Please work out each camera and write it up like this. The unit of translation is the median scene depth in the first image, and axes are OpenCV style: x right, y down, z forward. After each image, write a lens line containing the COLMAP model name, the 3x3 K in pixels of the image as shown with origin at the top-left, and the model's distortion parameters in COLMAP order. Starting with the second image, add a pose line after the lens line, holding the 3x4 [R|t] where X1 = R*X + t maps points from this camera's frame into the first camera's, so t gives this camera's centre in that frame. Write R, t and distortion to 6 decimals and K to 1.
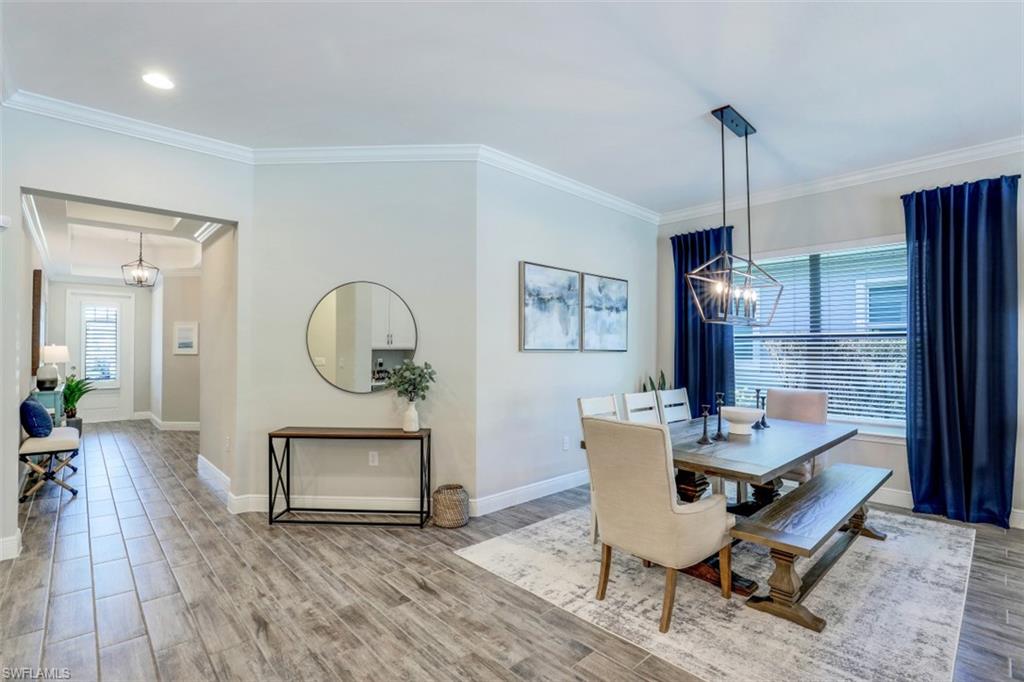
lens RADIAL K [[471.3, 0, 501.6], [0, 471.3, 346.5], [0, 0, 1]] dist [-0.025132, 0.003551]
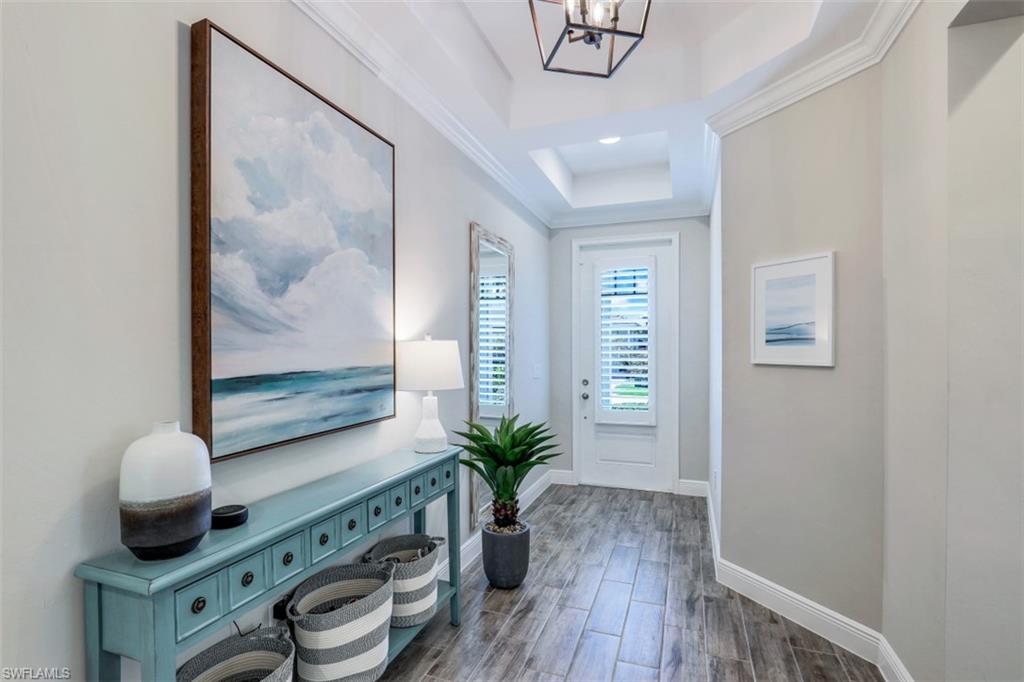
lens RADIAL K [[471.3, 0, 513.4], [0, 471.3, 348.9], [0, 0, 1]] dist [-0.025132, 0.003551]
pose [[0.455184, -0.001560, -0.890396, -0.929078], [0.009084, 0.999955, 0.002891, 0.007130], [0.890351, -0.009404, 0.455177, 1.336606]]
